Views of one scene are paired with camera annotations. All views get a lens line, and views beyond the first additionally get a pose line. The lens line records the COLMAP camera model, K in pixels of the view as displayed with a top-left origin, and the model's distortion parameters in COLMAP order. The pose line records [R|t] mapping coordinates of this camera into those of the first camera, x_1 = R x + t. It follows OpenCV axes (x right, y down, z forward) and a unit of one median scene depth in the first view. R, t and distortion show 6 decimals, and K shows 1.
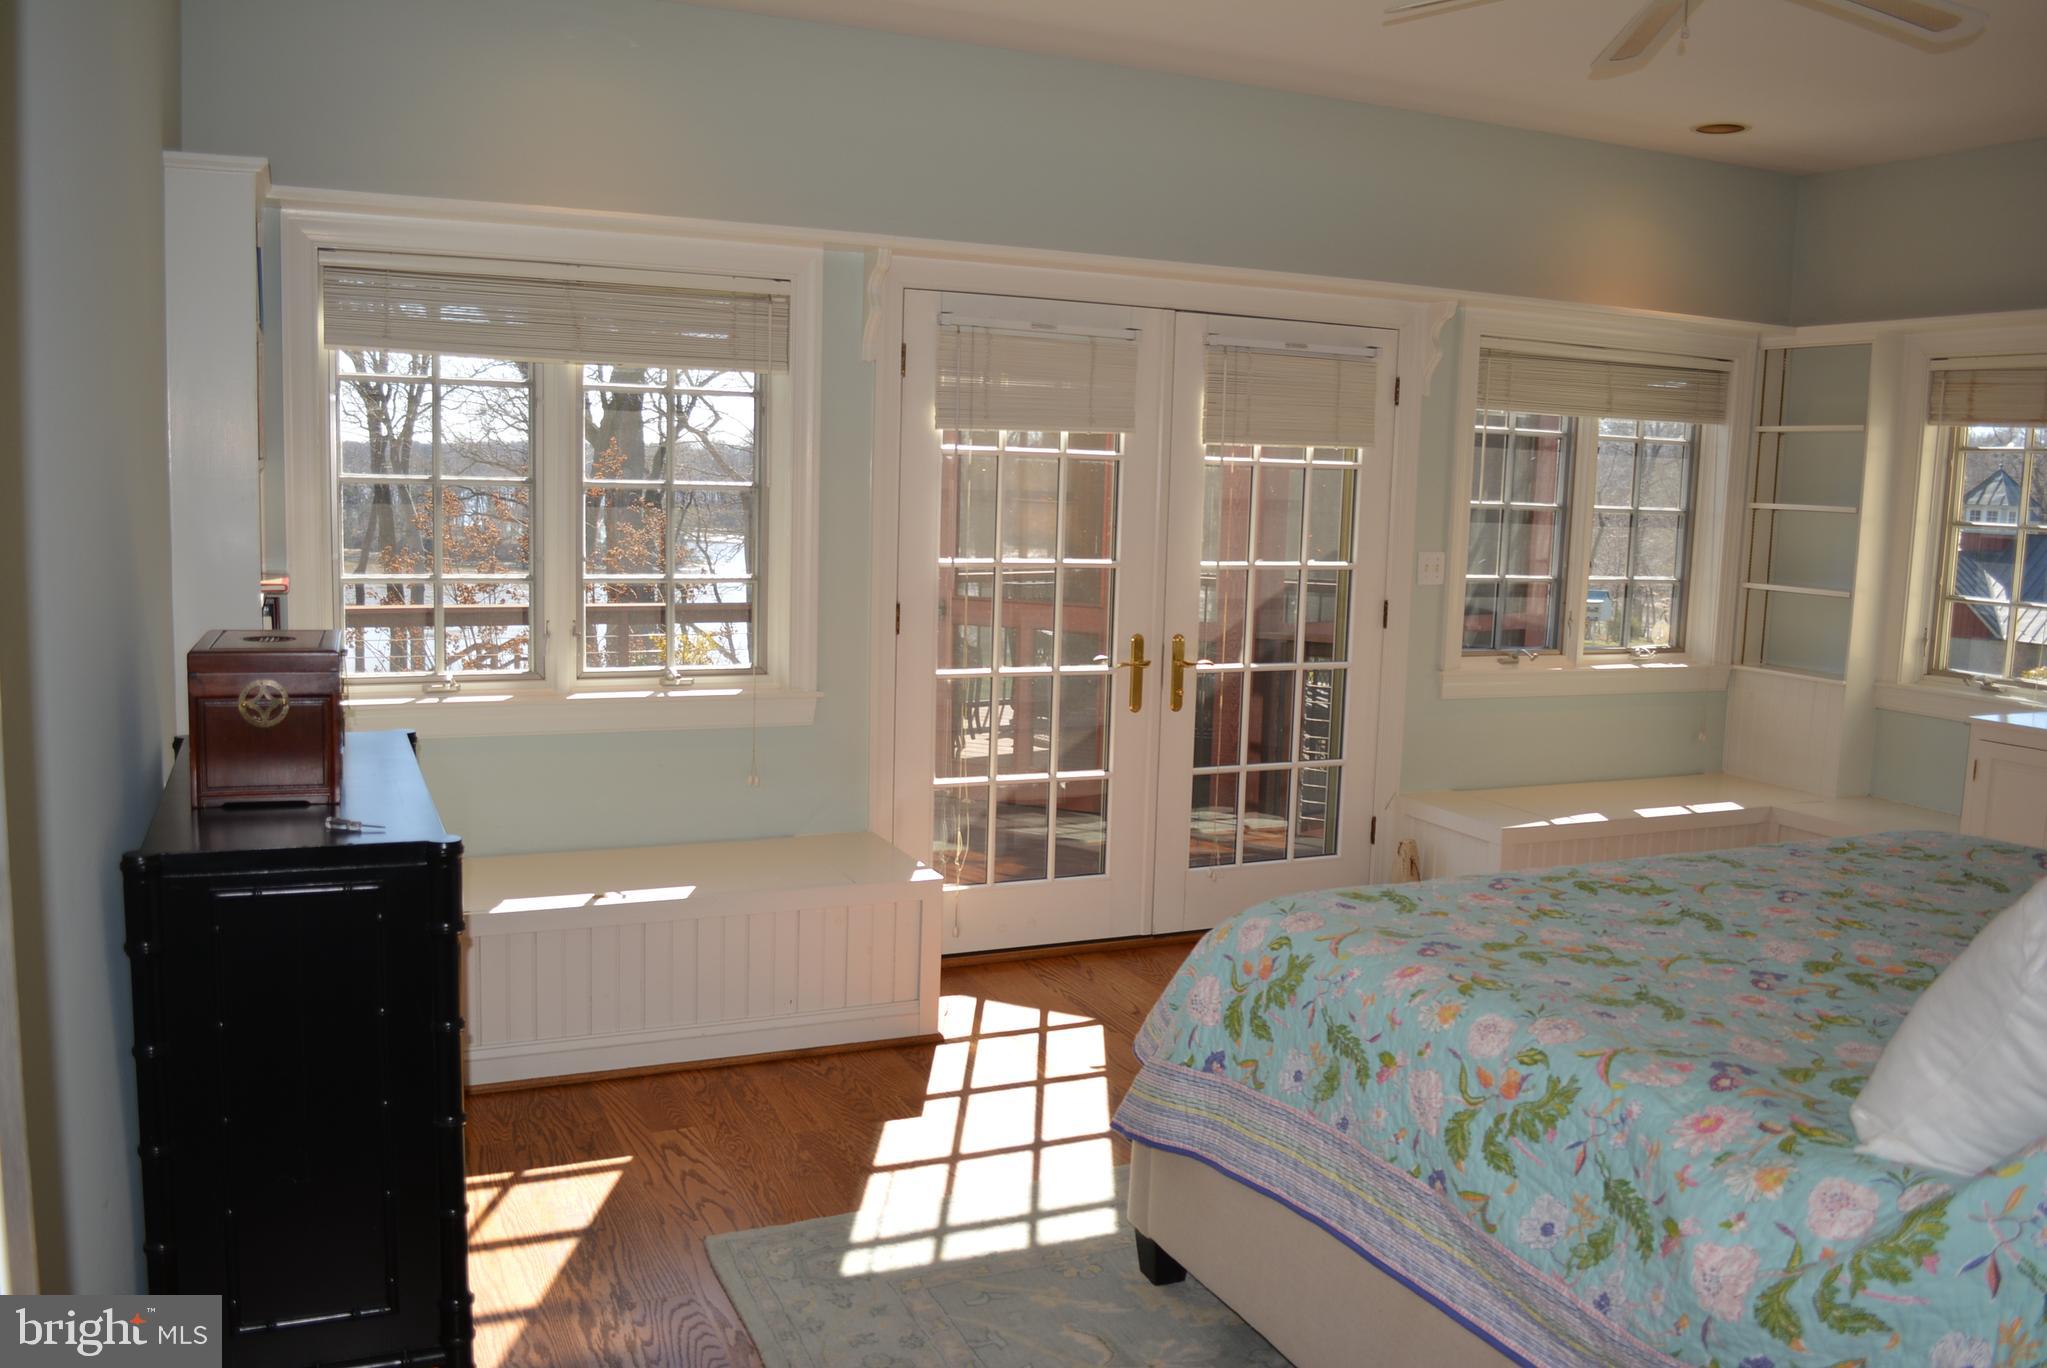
lens RADIAL K [[1742.6, 0, 1025.8], [0, 1742.6, 742.1], [0, 0, 1]] dist [0.043033, -0.000855]
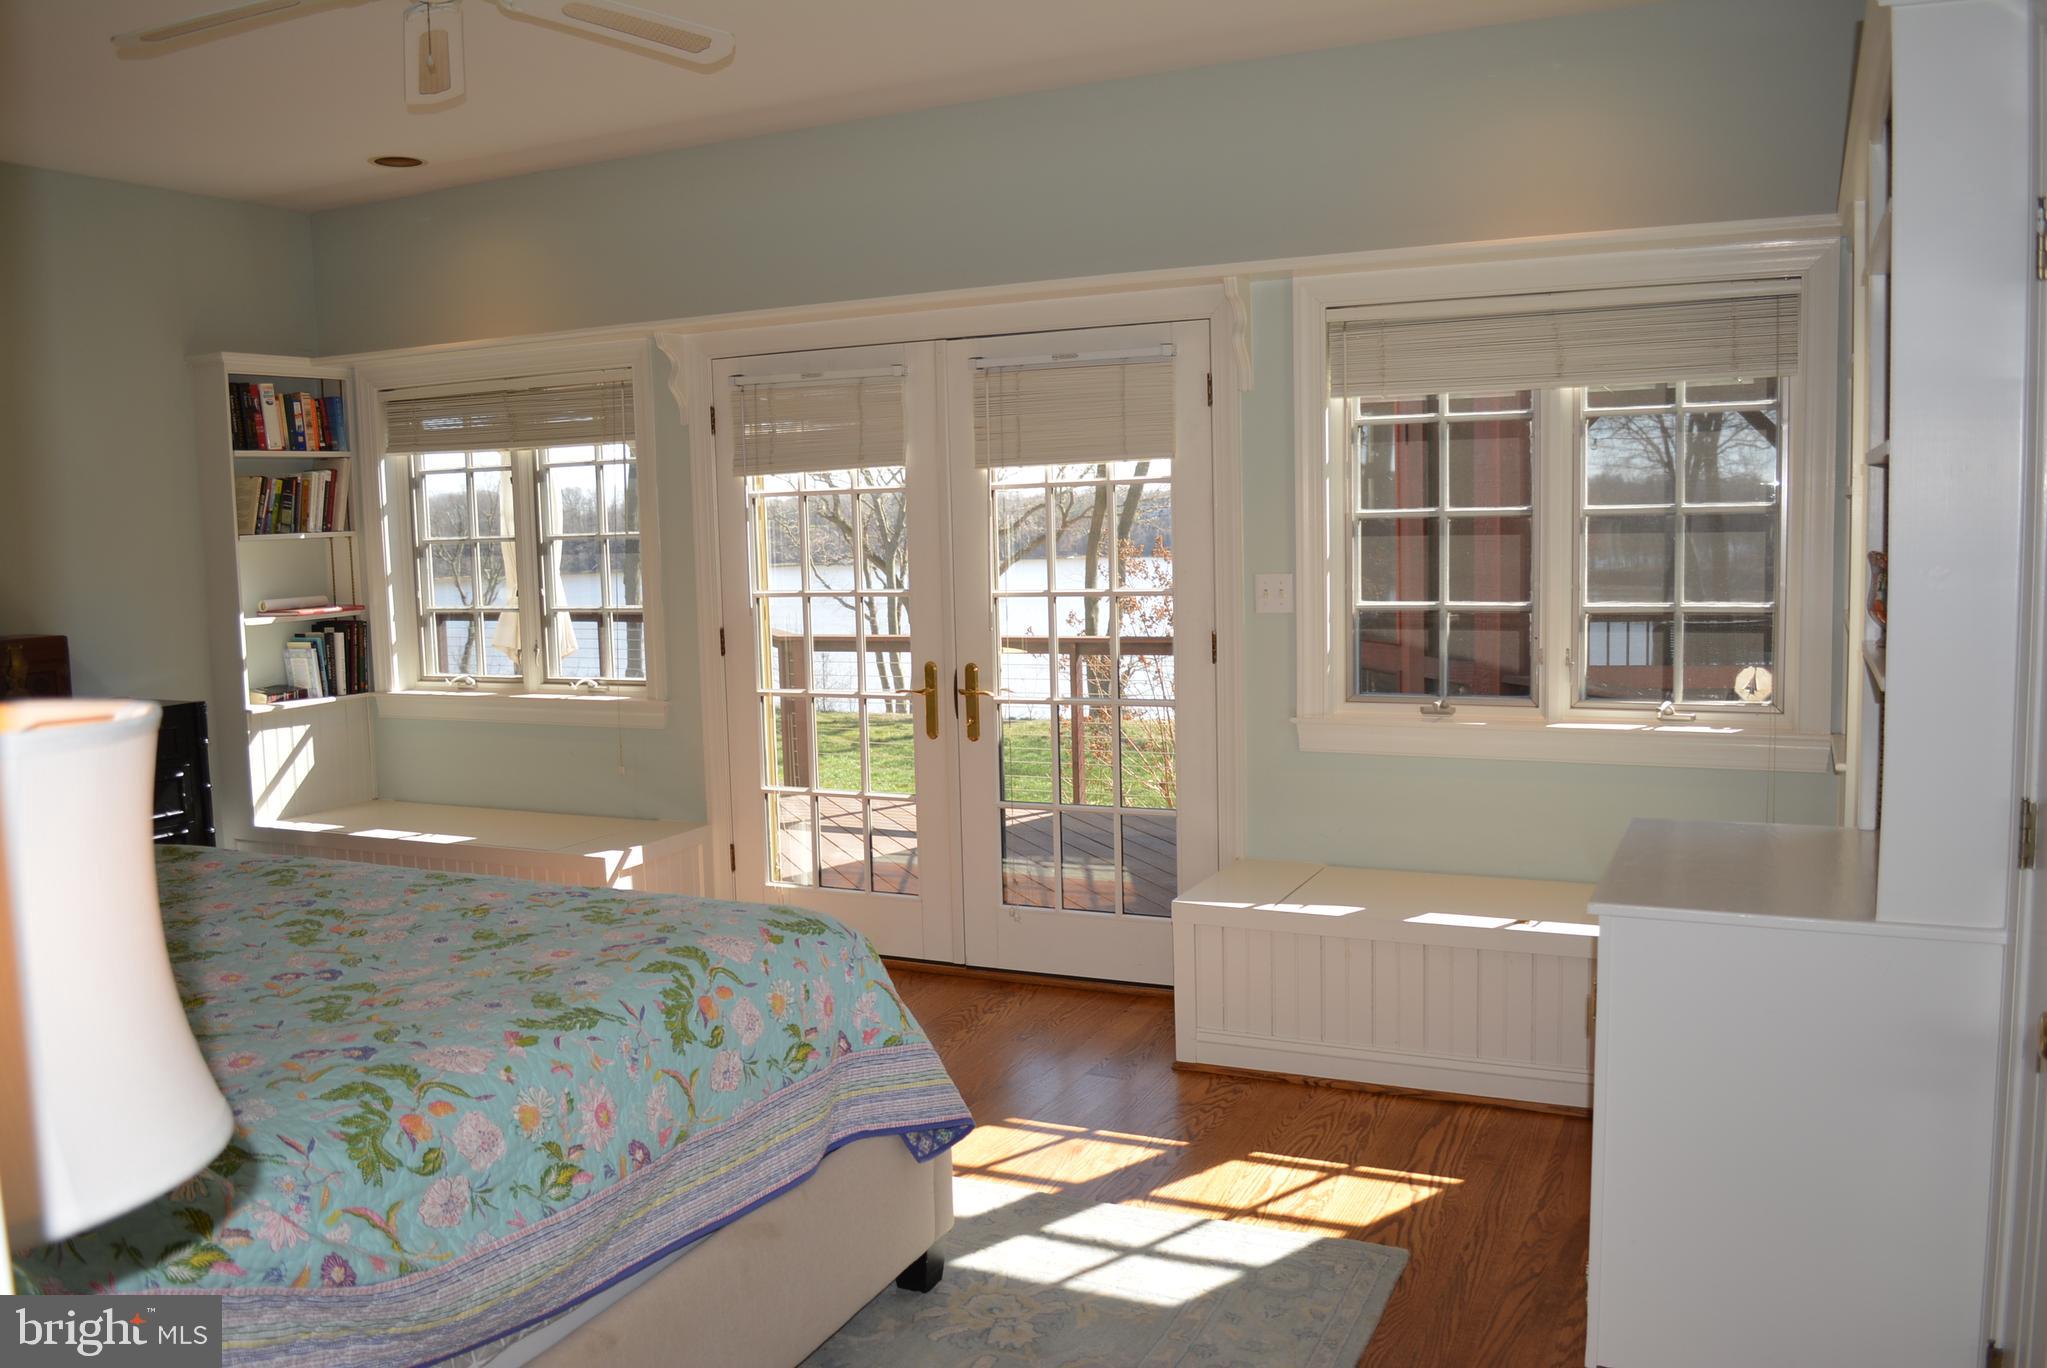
lens RADIAL K [[1648.3, 0, 1023.5], [0, 1648.3, 684.0], [0, 0, 1]] dist [0.048181, -0.000248]
pose [[0.652115, 0.024265, -0.757732, 0.750470], [-0.058389, 0.998126, -0.018288, -0.035278], [0.755868, 0.056169, 0.652310, 0.399171]]
